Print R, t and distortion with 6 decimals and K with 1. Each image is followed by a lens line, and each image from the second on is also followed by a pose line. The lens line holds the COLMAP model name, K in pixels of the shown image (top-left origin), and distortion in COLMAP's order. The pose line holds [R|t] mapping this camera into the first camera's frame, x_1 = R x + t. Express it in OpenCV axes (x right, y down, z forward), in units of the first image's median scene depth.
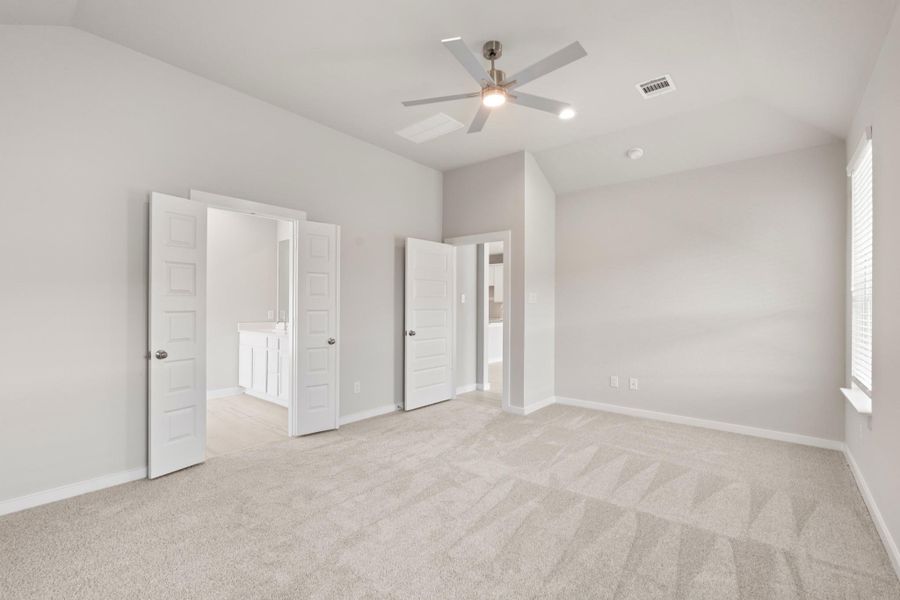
lens RADIAL K [[399.5, 0, 448.8], [0, 399.5, 304.3], [0, 0, 1]] dist [-0.000512, -0.000014]
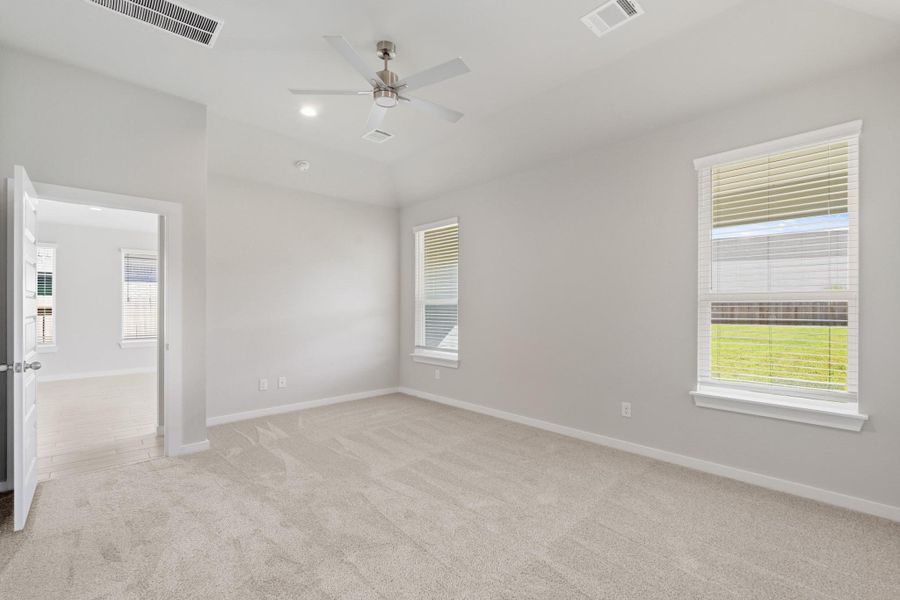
lens RADIAL K [[399.5, 0, 448.8], [0, 399.5, 304.3], [0, 0, 1]] dist [-0.000512, -0.000014]
pose [[0.128847, 0.002024, 0.991662, -0.627712], [0.005021, 0.999984, -0.002693, 0.001721], [-0.991652, 0.005326, 0.128835, 0.529976]]
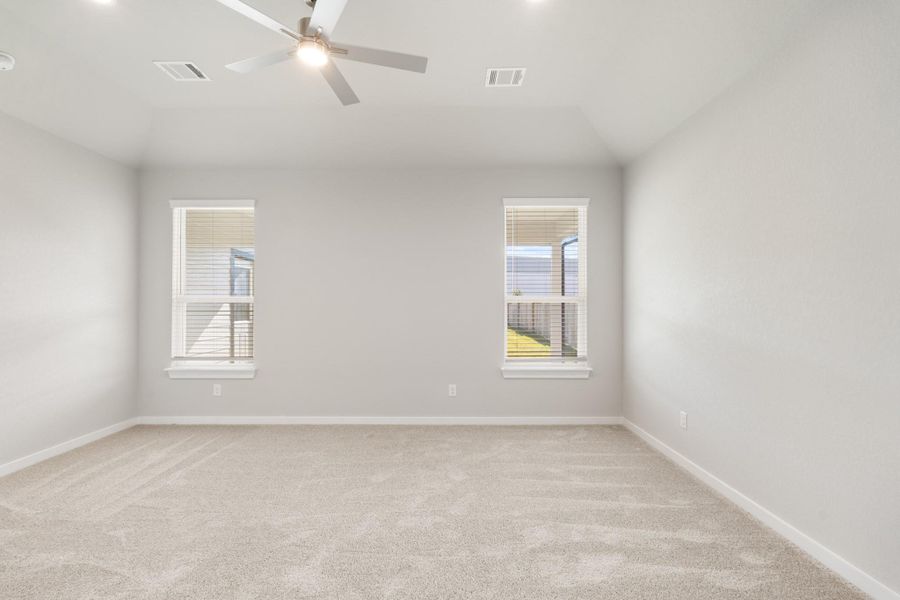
lens RADIAL K [[383.7, 0, 450.0], [0, 383.7, 300.0], [0, 0, 1]] dist [-0.002751, -0.000428]
pose [[-0.628697, 0.012419, 0.777551, -0.487907], [0.001186, 0.999887, -0.015011, 0.007765], [-0.777649, -0.008515, -0.628641, 0.943696]]
